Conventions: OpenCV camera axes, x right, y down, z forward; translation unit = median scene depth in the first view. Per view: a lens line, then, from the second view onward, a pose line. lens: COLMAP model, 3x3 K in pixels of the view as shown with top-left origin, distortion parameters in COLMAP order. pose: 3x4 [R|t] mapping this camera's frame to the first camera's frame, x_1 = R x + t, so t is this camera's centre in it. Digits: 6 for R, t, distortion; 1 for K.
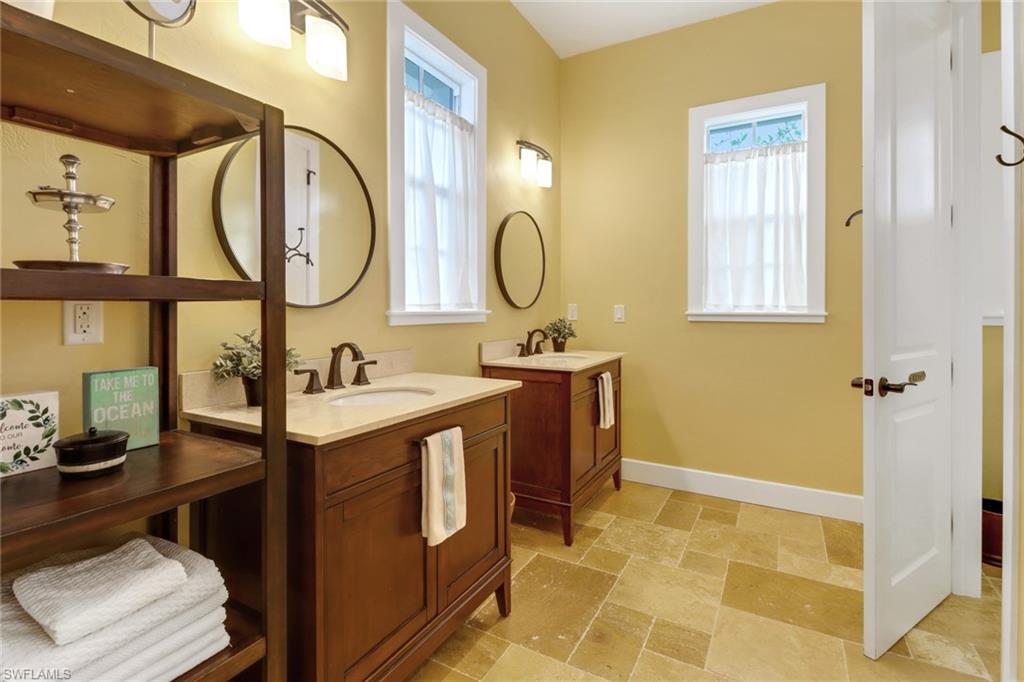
lens RADIAL K [[492.7, 0, 510.9], [0, 492.7, 308.8], [0, 0, 1]] dist [0.008985, -0.005433]
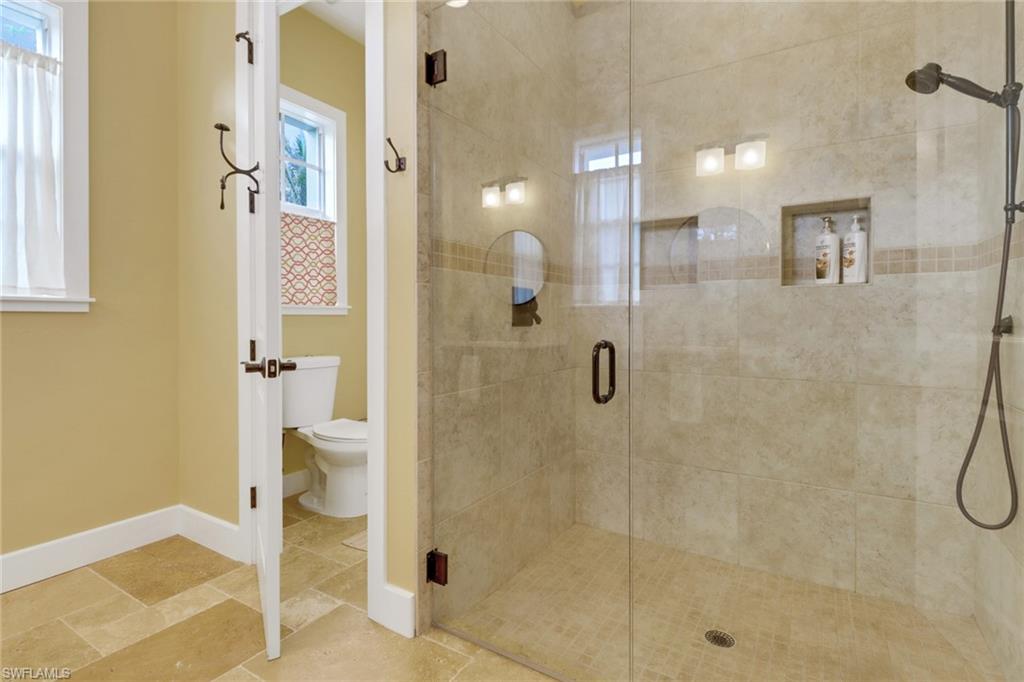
lens RADIAL K [[492.7, 0, 526.5], [0, 492.7, 321.1], [0, 0, 1]] dist [0.008985, -0.005433]
pose [[0.029425, -0.005813, 0.999550, -0.134074], [0.001062, 0.999983, 0.005785, 0.046320], [-0.999566, 0.000892, 0.029431, 0.355857]]
